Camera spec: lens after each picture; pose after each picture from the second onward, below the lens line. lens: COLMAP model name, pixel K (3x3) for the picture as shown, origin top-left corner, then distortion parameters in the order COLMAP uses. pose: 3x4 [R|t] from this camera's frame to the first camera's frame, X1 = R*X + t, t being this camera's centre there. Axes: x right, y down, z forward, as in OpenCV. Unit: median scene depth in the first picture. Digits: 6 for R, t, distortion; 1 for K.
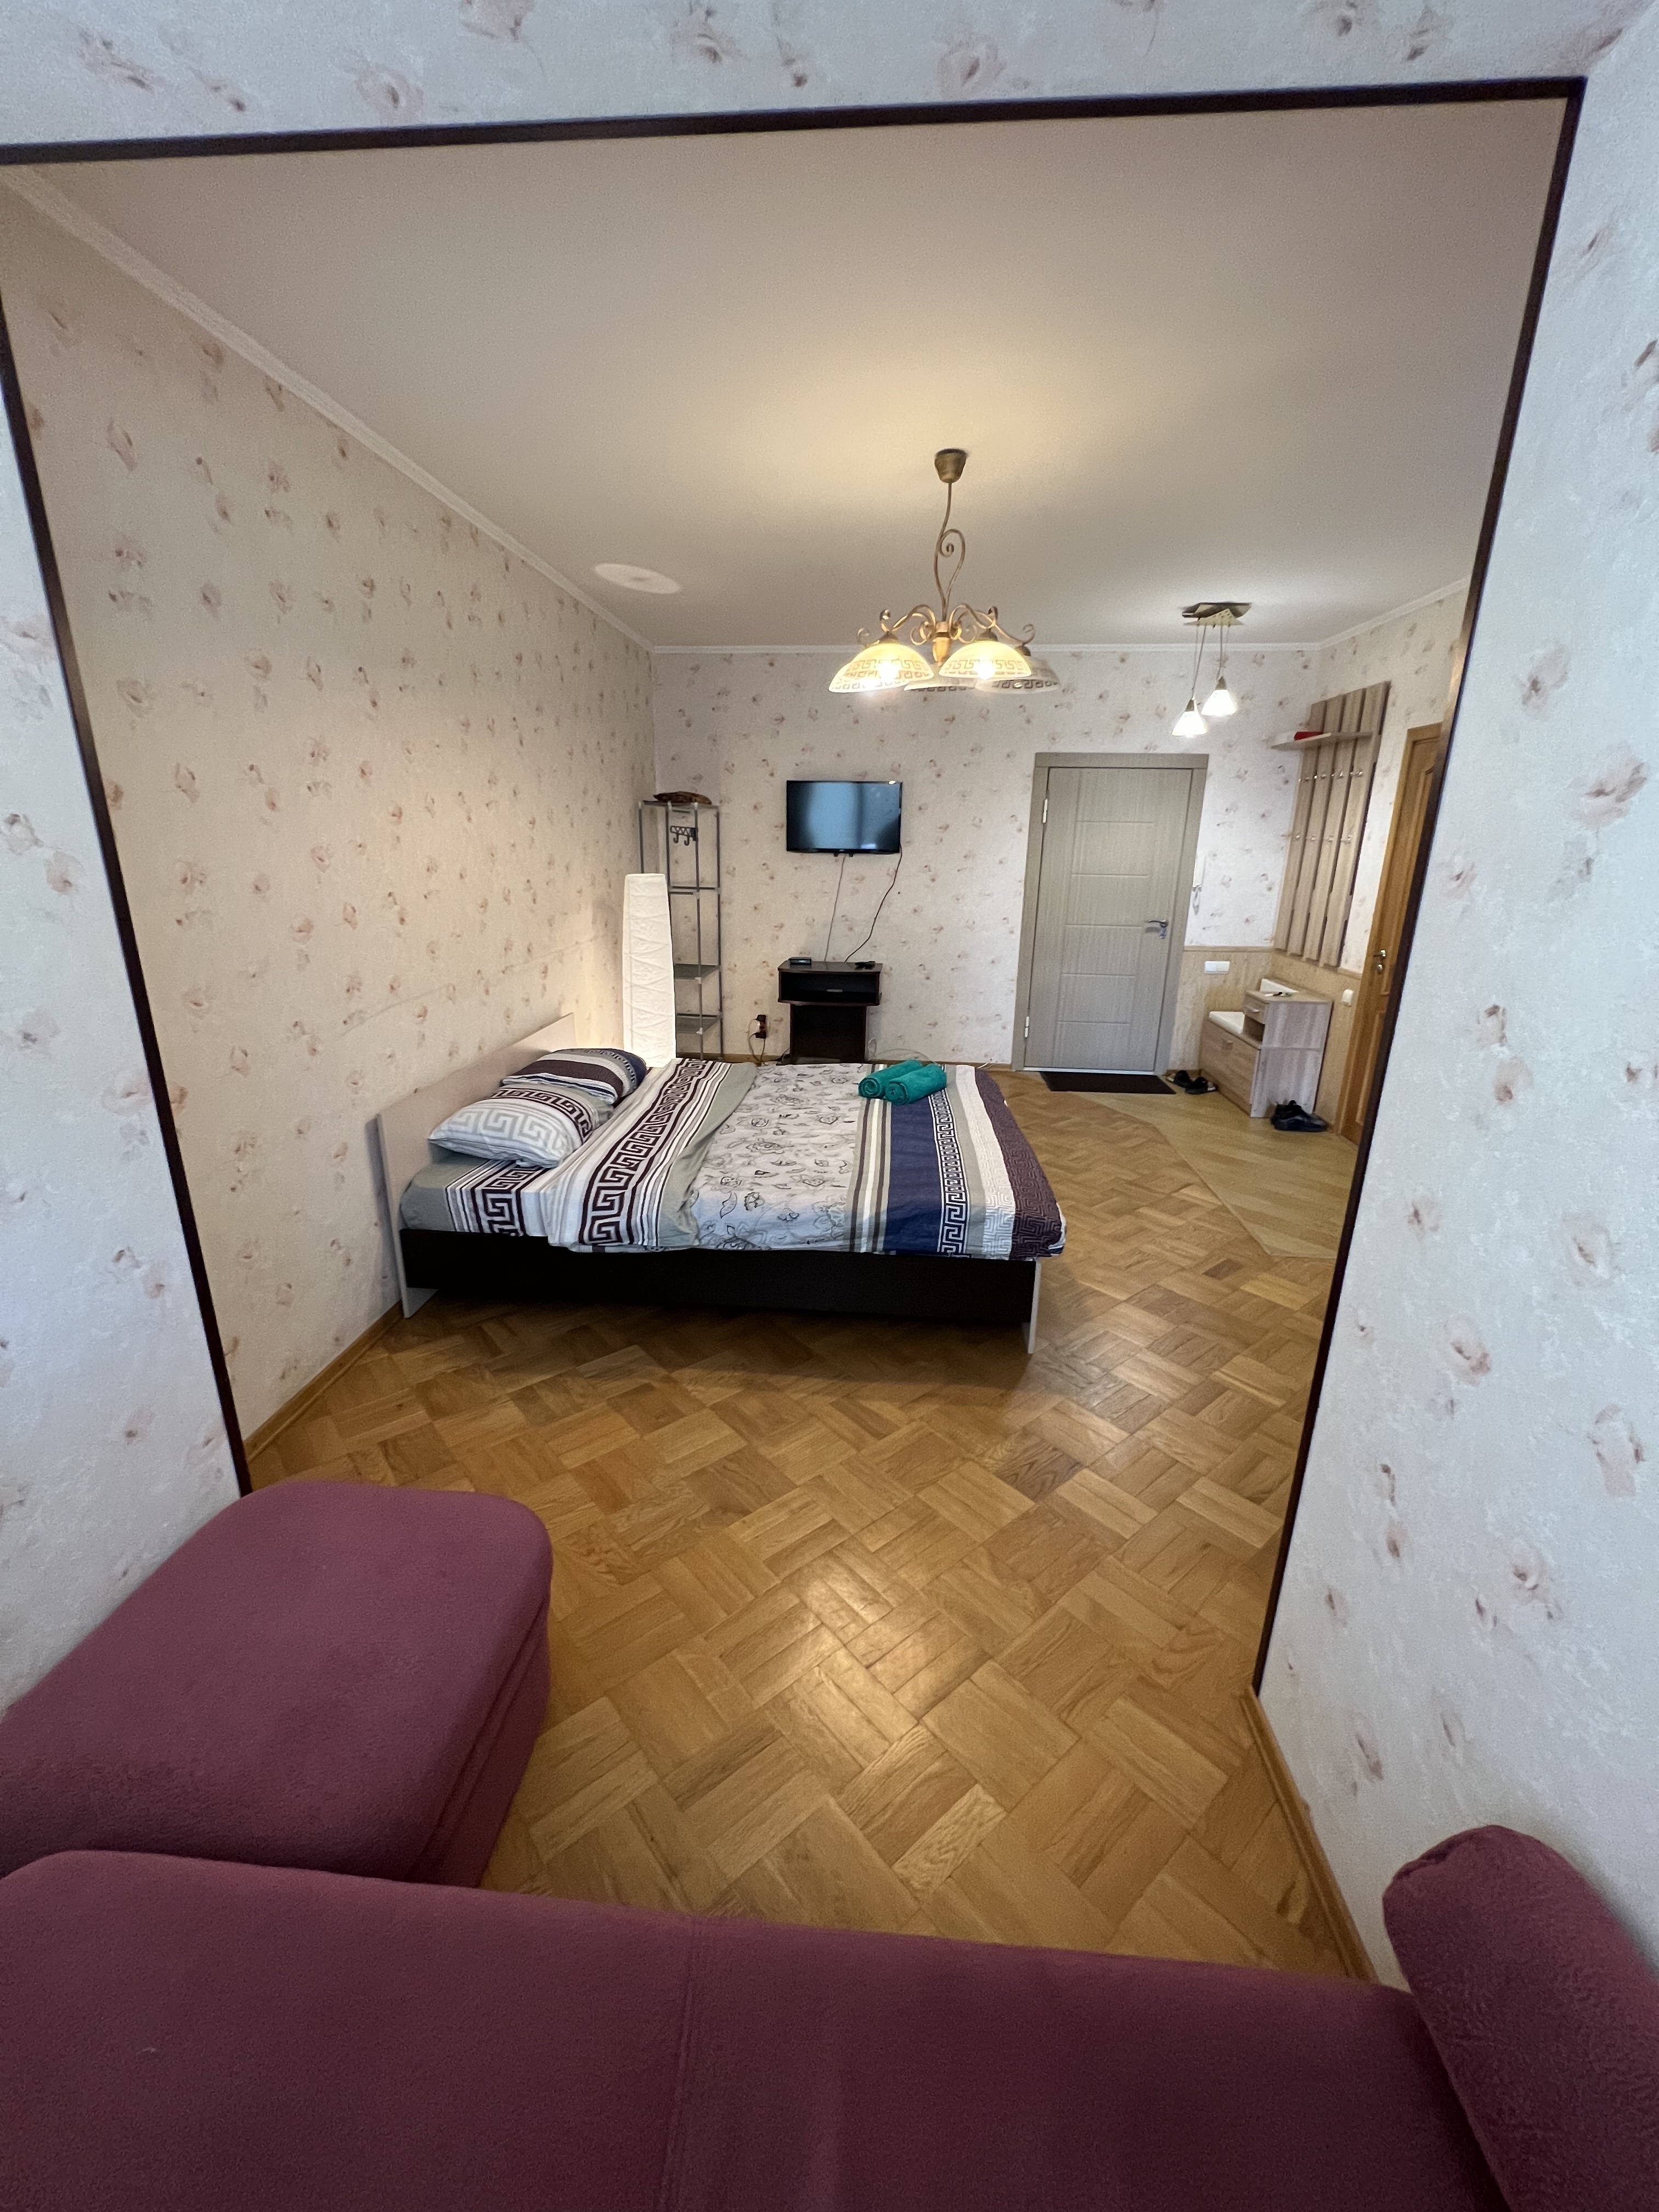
lens RADIAL K [[886.2, 0, 827.7], [0, 886.2, 1108.3], [0, 0, 1]] dist [-0.000823, 0.000267]
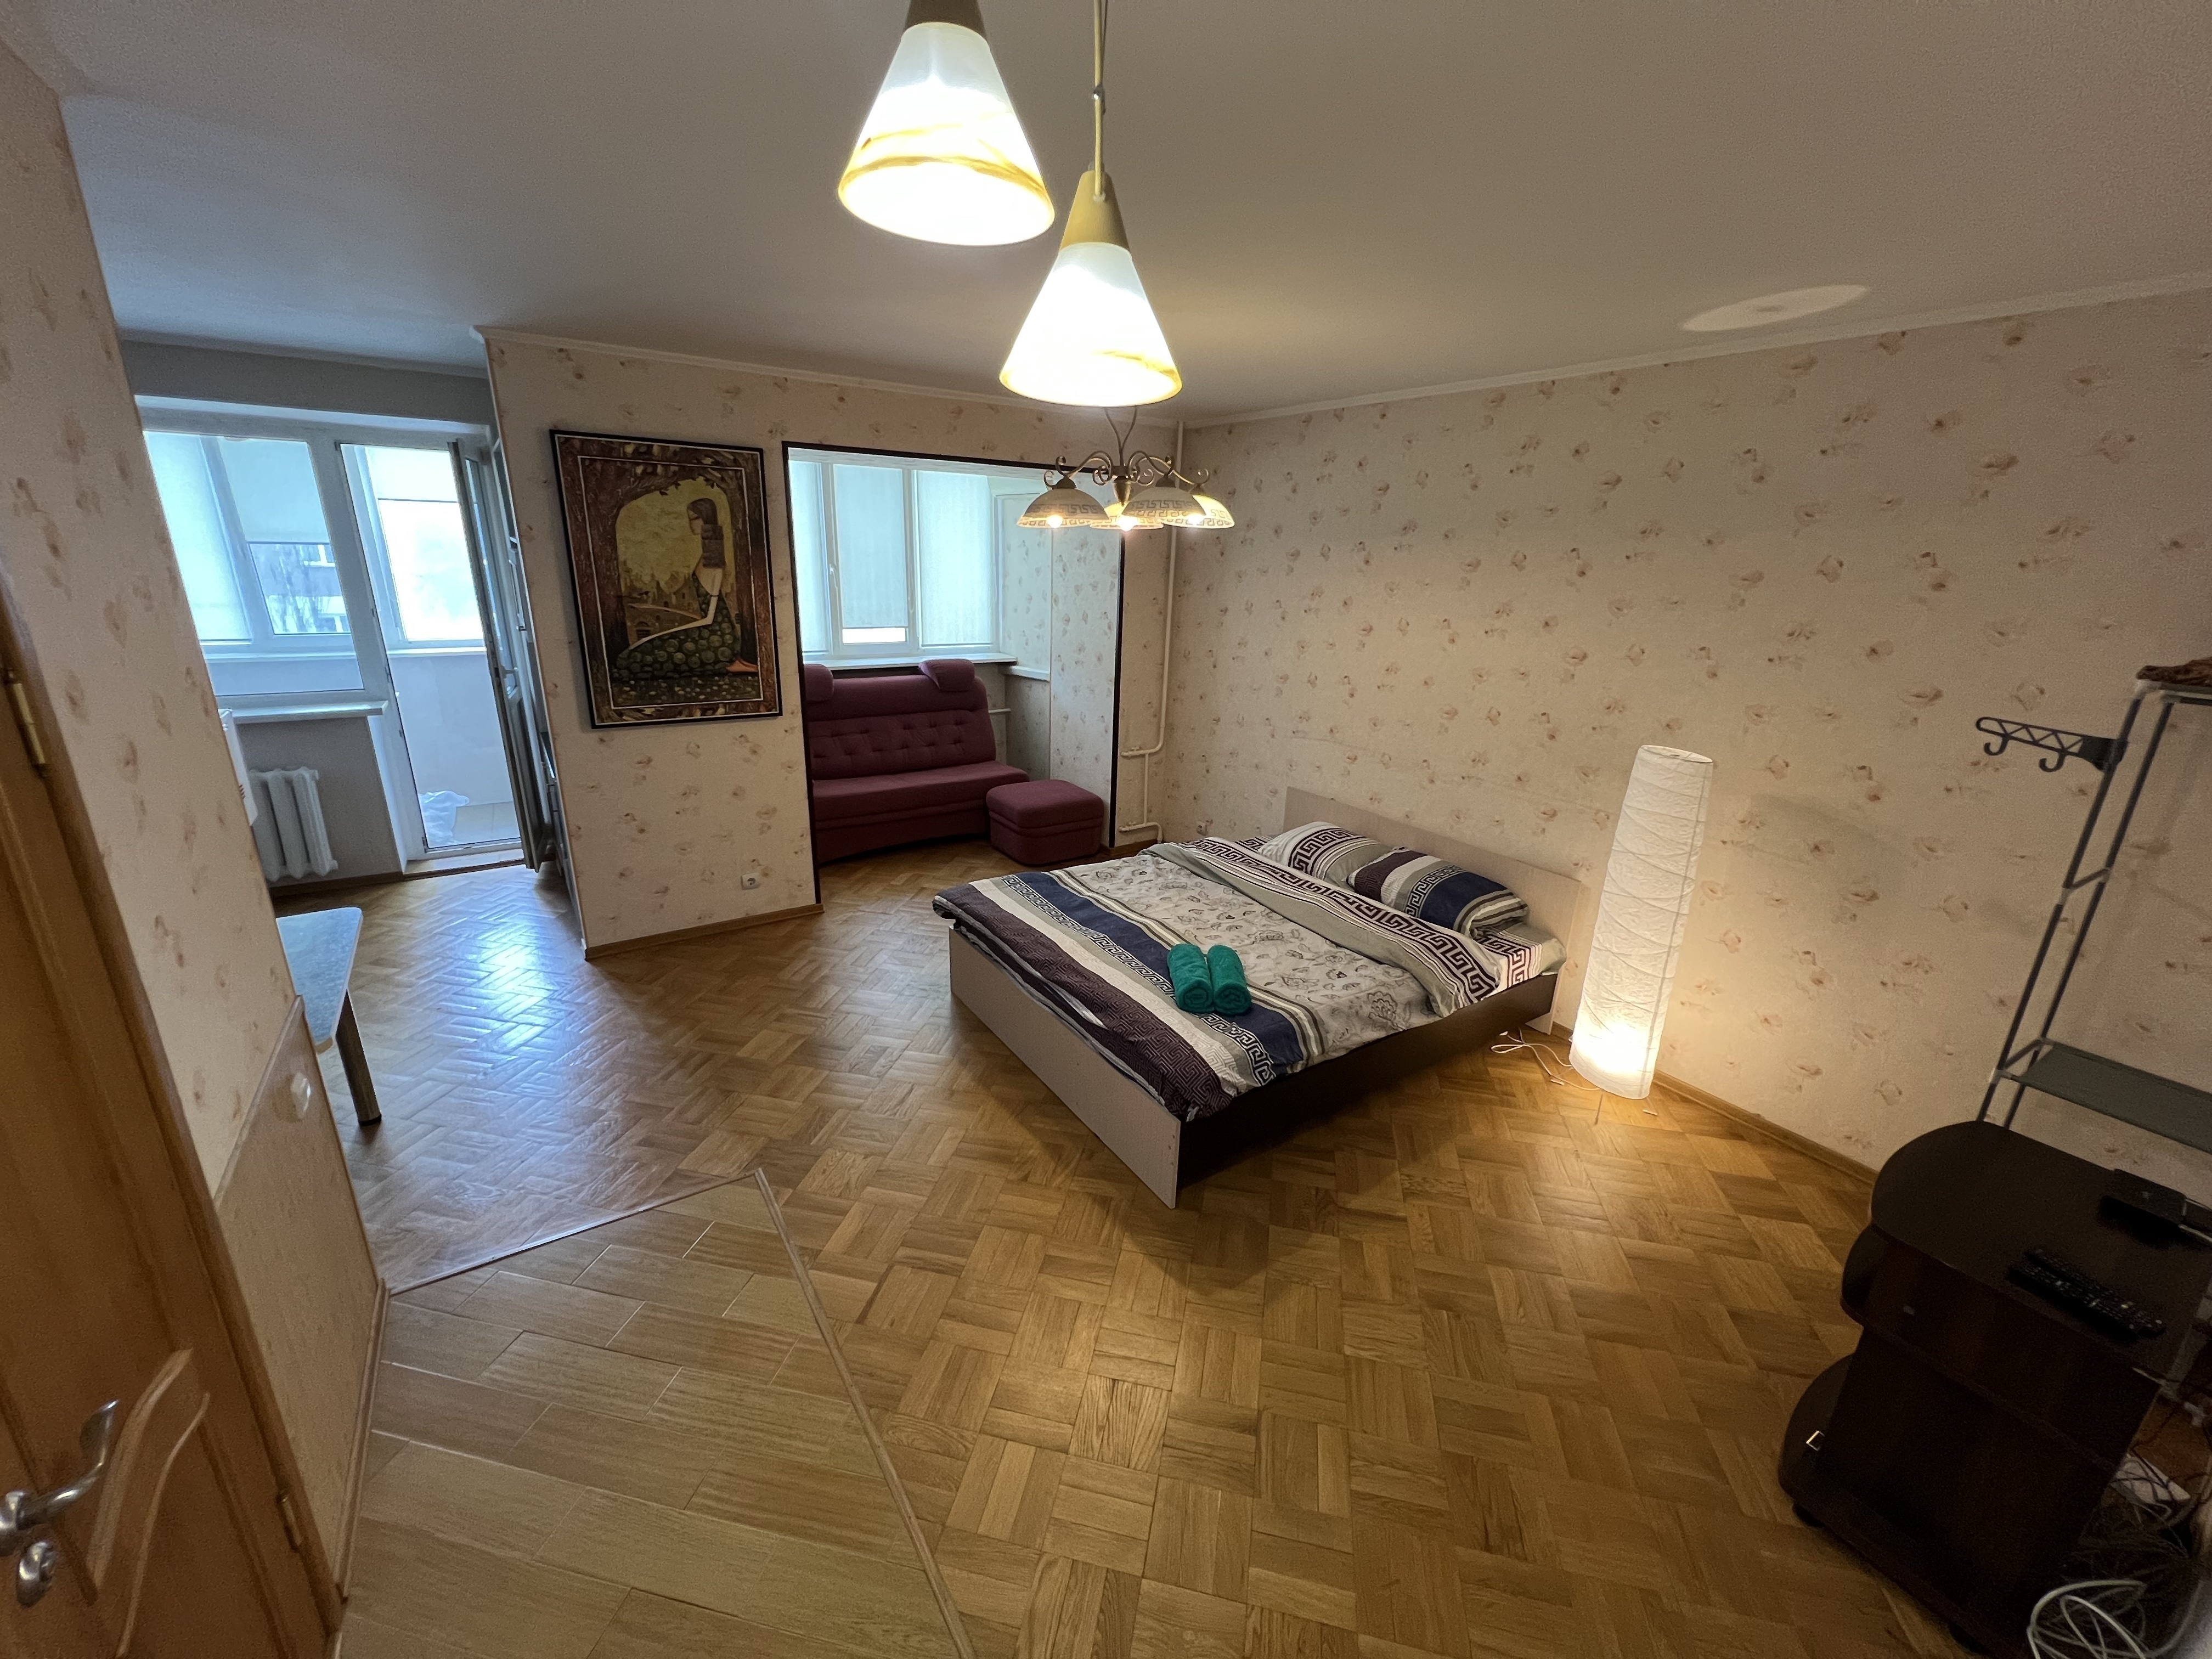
lens RADIAL K [[886.2, 0, 1108.5], [0, 886.2, 830.9], [0, 0, 1]] dist [-0.000823, 0.000267]
pose [[-0.782319, 0.154428, -0.603432, 0.511257], [-0.223062, 0.835068, 0.502896, -0.430172], [0.581568, 0.528028, -0.618842, 1.130026]]
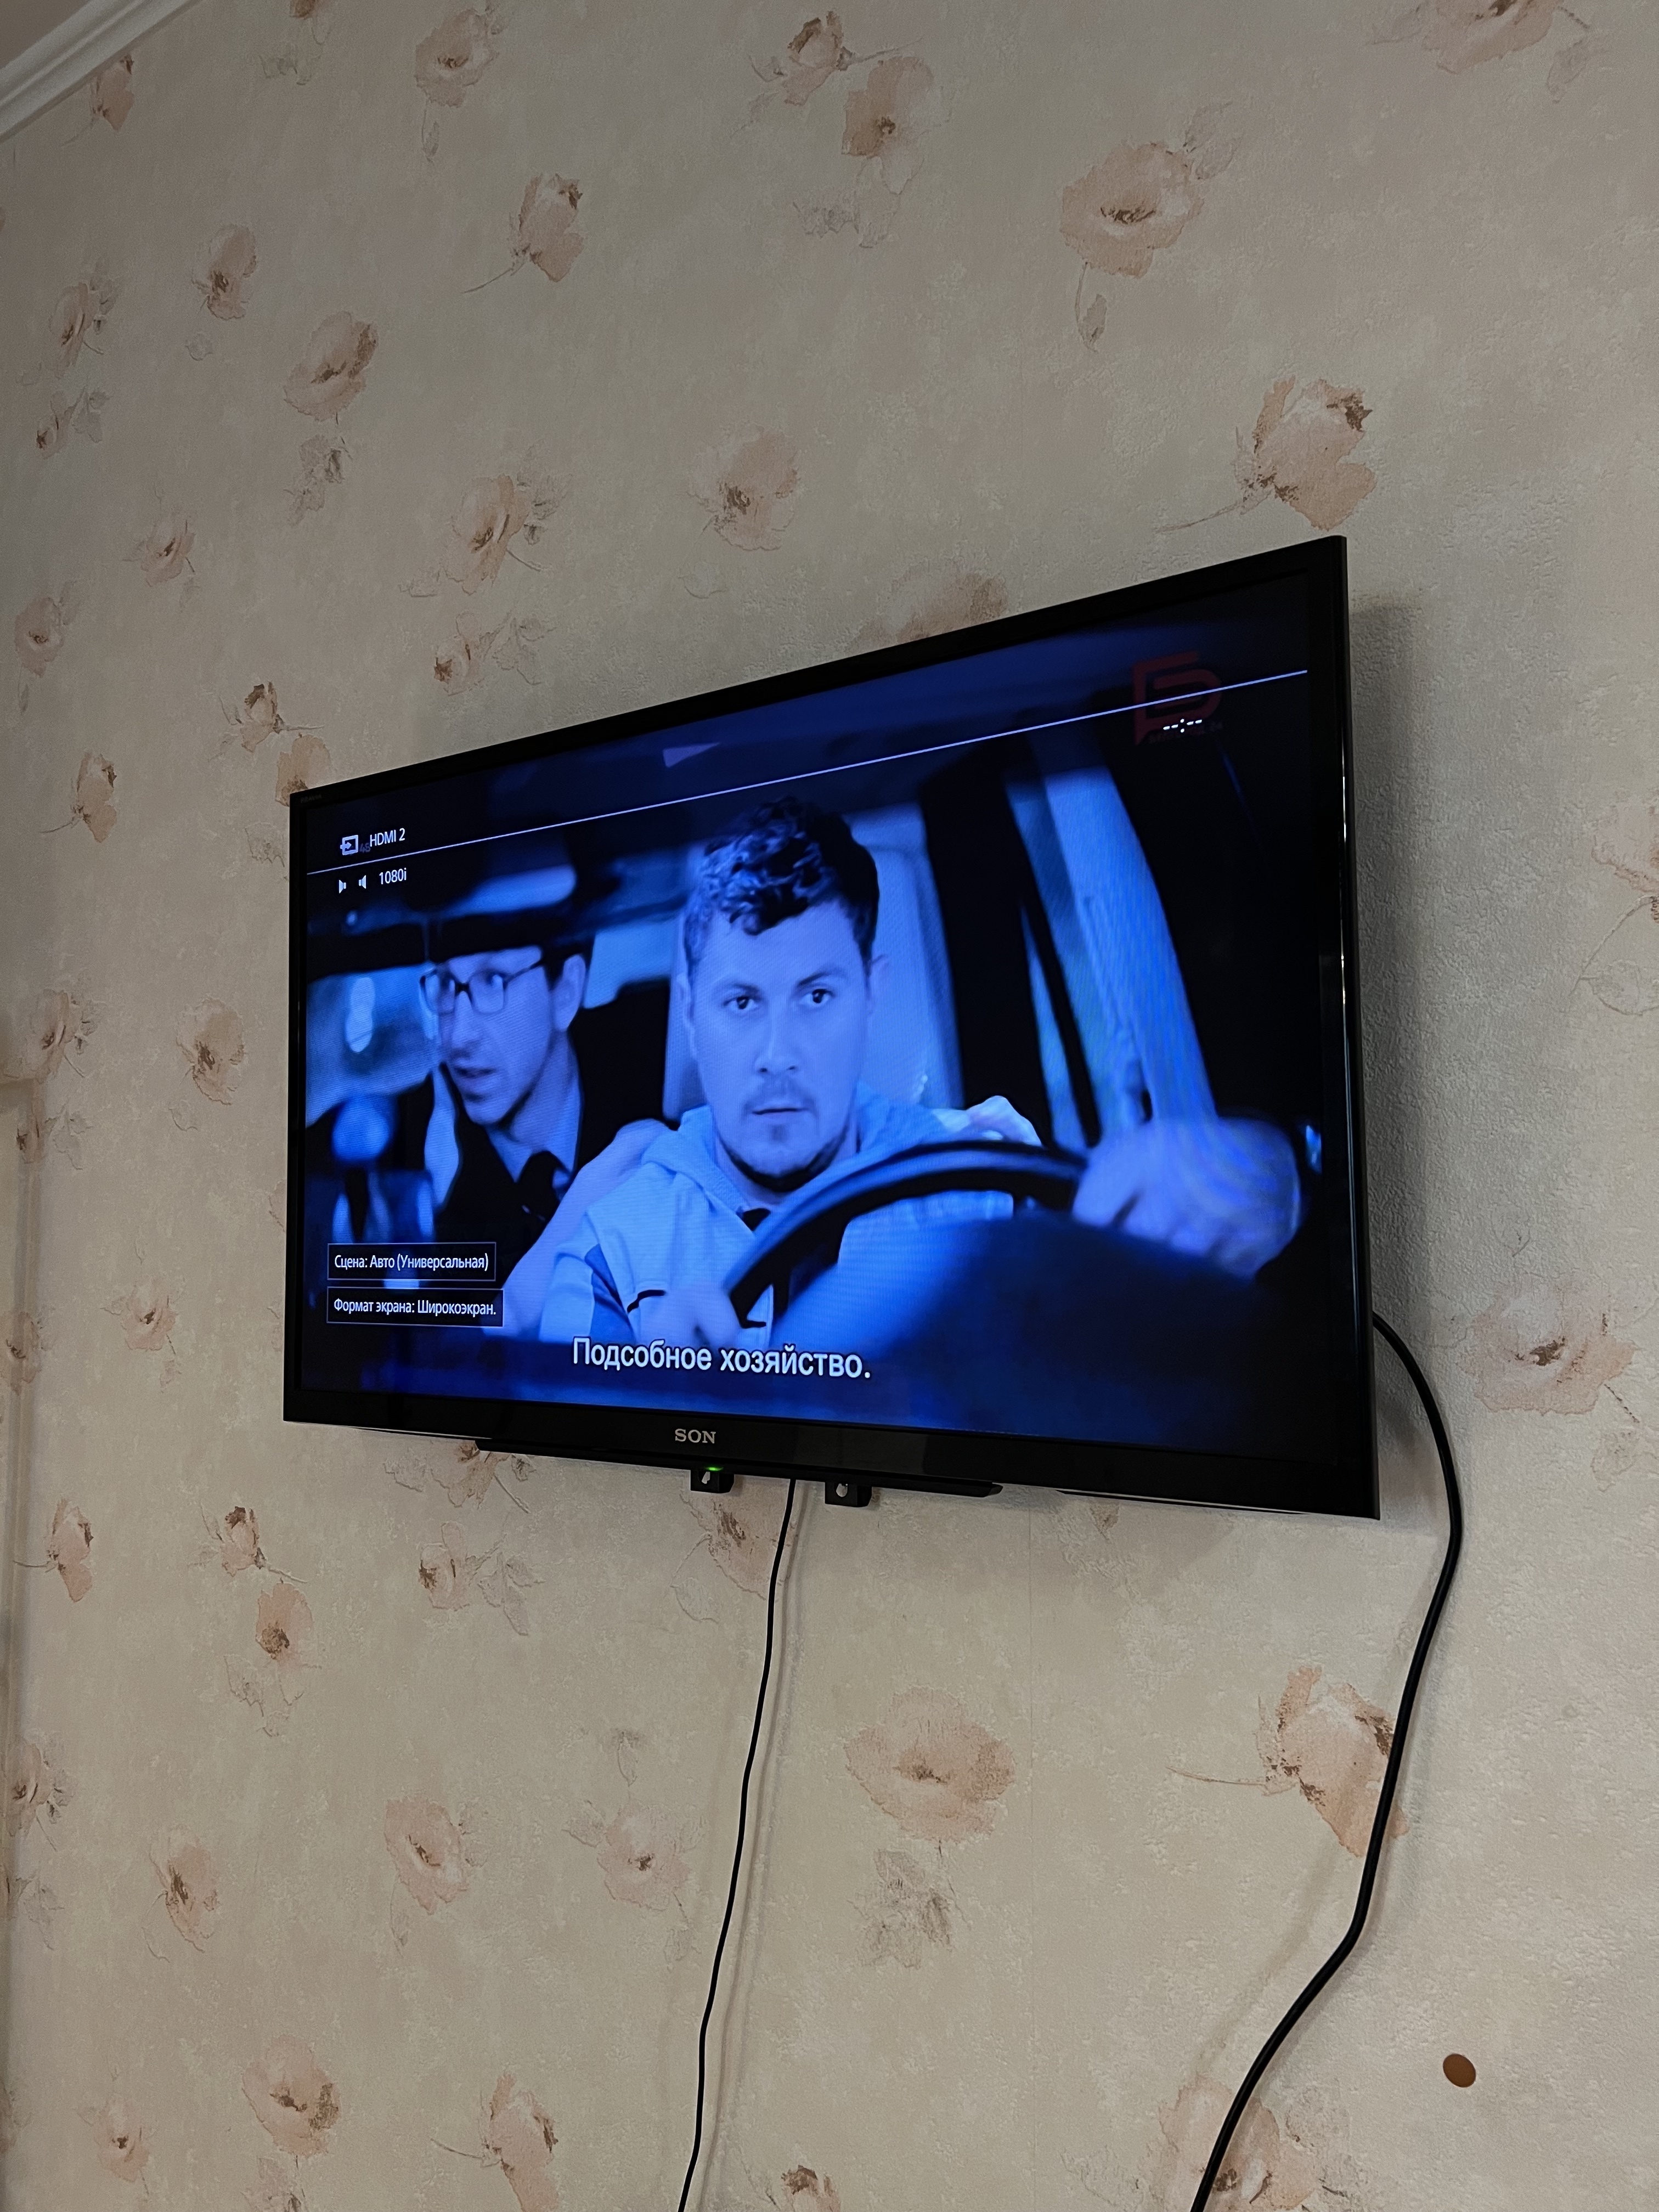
lens RADIAL K [[1670.5, 0, 827.7], [0, 1670.5, 1109.2], [0, 0, 1]] dist [0.005636, 0.000928]
pose [[0.865340, -0.058582, -0.497750, 0.134211], [-0.132447, 0.931108, -0.339845, -0.327856], [0.483368, 0.360007, 0.797966, 1.060718]]
